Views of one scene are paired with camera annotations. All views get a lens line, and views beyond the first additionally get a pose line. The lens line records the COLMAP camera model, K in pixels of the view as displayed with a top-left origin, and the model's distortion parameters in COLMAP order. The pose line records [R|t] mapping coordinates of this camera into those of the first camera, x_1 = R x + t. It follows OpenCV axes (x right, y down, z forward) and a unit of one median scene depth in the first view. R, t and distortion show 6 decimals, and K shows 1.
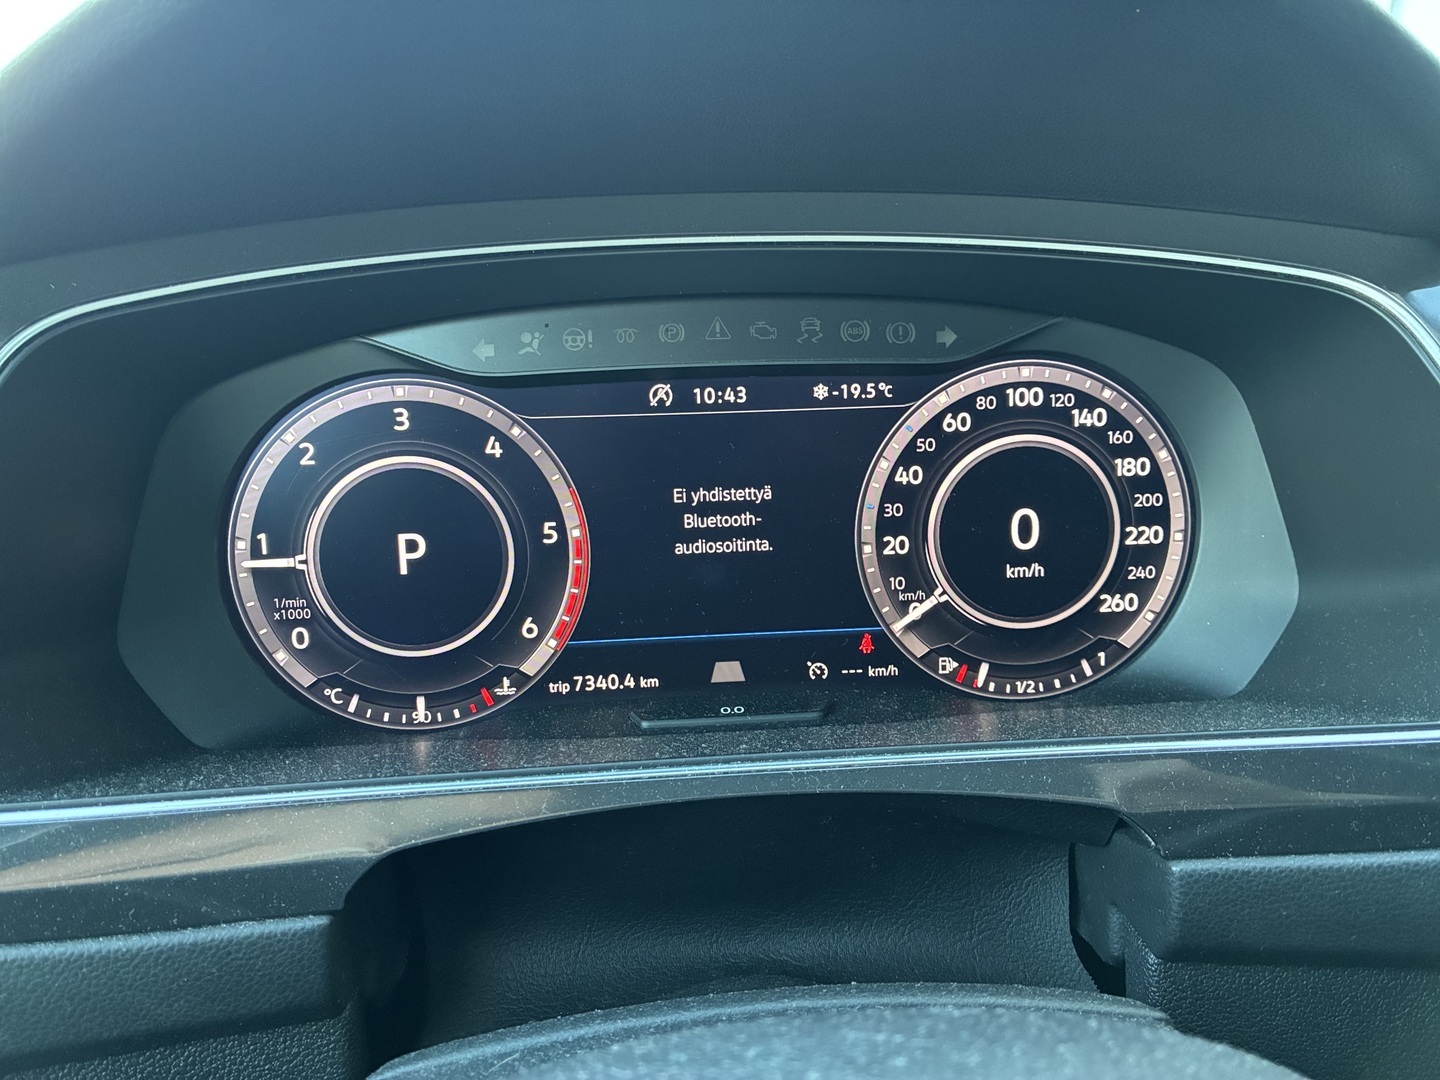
lens RADIAL K [[1082.0, 0, 719.5], [0, 1082.0, 539.8], [0, 0, 1]] dist [0.035936, -0.064859]
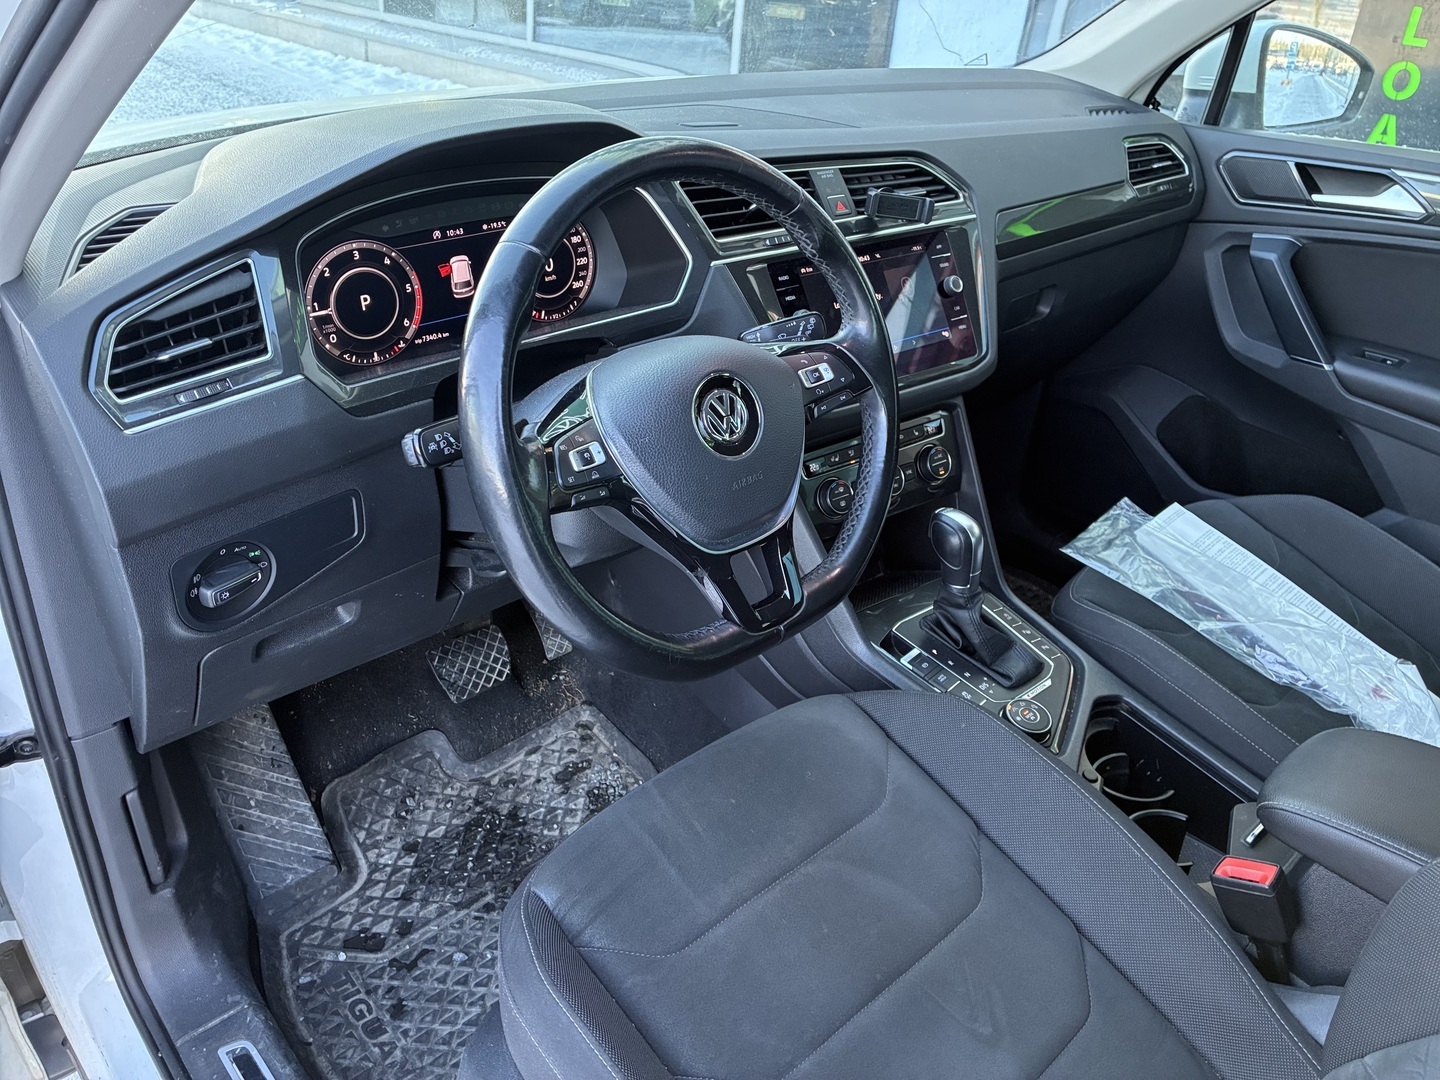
lens RADIAL K [[1082.0, 0, 719.5], [0, 1082.0, 534.1], [0, 0, 1]] dist [0.035936, -0.064859]
pose [[0.792225, -0.269490, 0.547499, -1.260593], [0.096112, 0.941108, 0.324158, -0.247754], [-0.602613, -0.204185, 0.771470, -1.871220]]
